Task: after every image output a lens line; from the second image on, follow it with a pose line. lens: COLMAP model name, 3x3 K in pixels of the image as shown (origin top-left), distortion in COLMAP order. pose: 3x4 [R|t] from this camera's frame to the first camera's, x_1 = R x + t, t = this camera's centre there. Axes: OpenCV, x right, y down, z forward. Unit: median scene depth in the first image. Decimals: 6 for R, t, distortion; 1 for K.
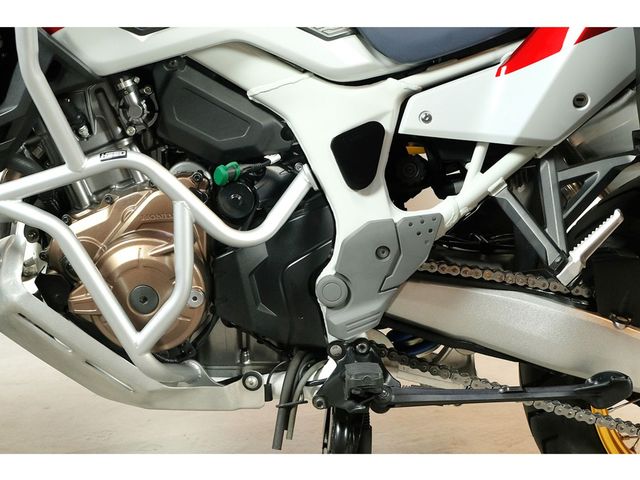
lens RADIAL K [[1240.2, 0, 320.0], [0, 1240.2, 240.0], [0, 0, 1]] dist [-0.014836, 0.041706]
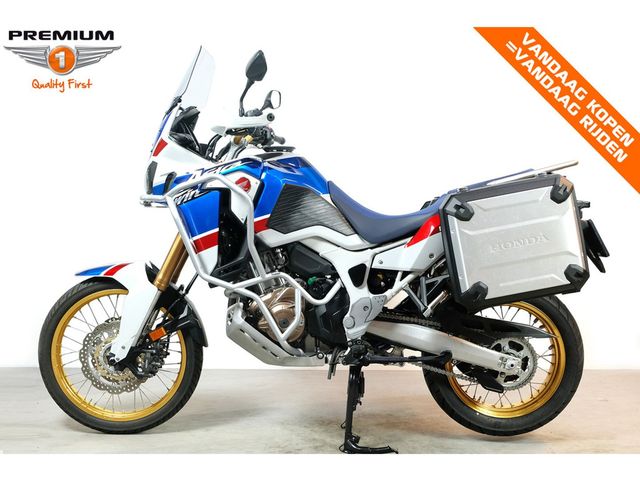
lens RADIAL K [[1240.2, 0, 320.0], [0, 1240.2, 240.0], [0, 0, 1]] dist [-0.014836, 0.041706]
pose [[0.999070, -0.001160, -0.043101, 0.067809], [-0.005264, 0.988878, -0.148635, 0.279858], [0.042794, 0.148724, 0.987952, -1.865985]]
